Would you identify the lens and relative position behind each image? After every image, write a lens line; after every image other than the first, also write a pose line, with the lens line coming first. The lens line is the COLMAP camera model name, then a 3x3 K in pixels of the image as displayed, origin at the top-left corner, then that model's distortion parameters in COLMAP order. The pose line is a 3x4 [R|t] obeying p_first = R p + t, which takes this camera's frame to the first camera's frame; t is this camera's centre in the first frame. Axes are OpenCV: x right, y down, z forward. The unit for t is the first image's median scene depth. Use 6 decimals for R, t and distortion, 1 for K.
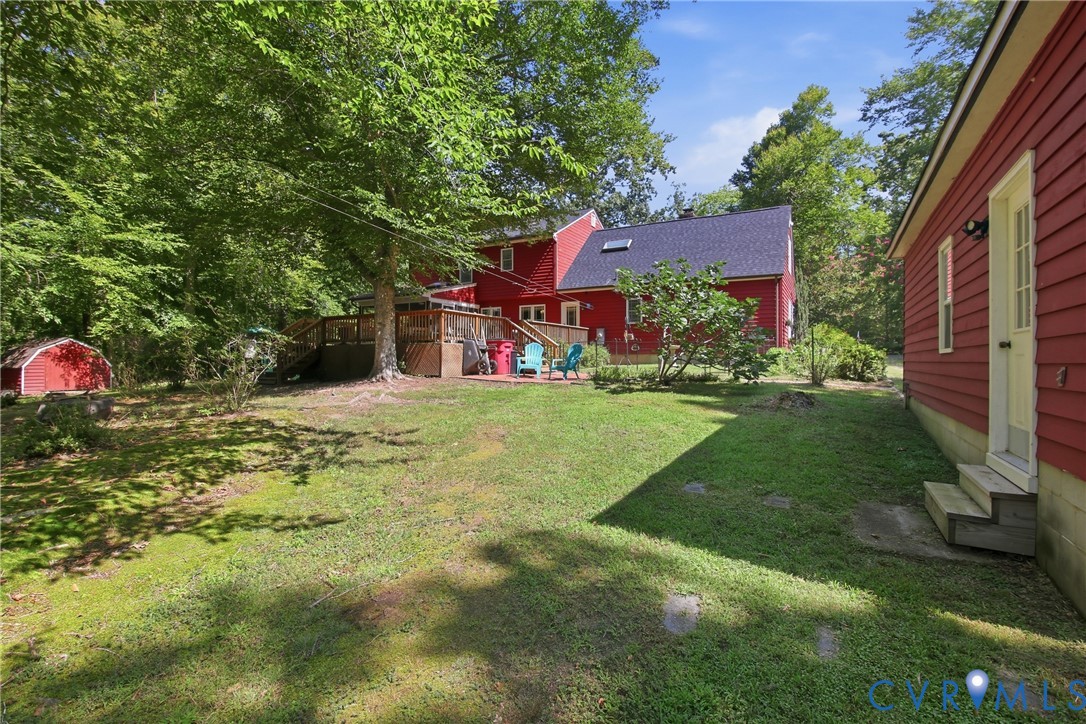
lens RADIAL K [[510.1, 0, 544.1], [0, 510.1, 359.7], [0, 0, 1]] dist [-0.000748, -0.000352]
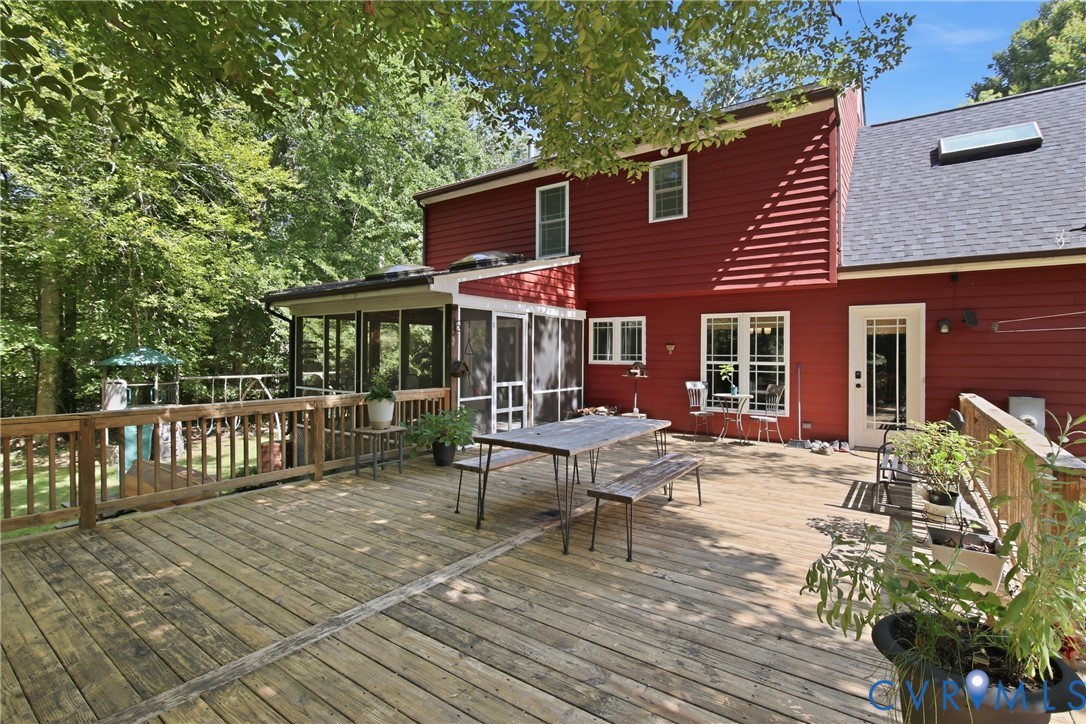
lens RADIAL K [[510.1, 0, 548.9], [0, 510.1, 355.6], [0, 0, 1]] dist [-0.000748, -0.000352]
pose [[0.994545, 0.008777, -0.103935, -0.121954], [-0.008389, 0.999956, 0.004172, -0.079241], [0.103967, -0.003278, 0.994575, 0.640955]]
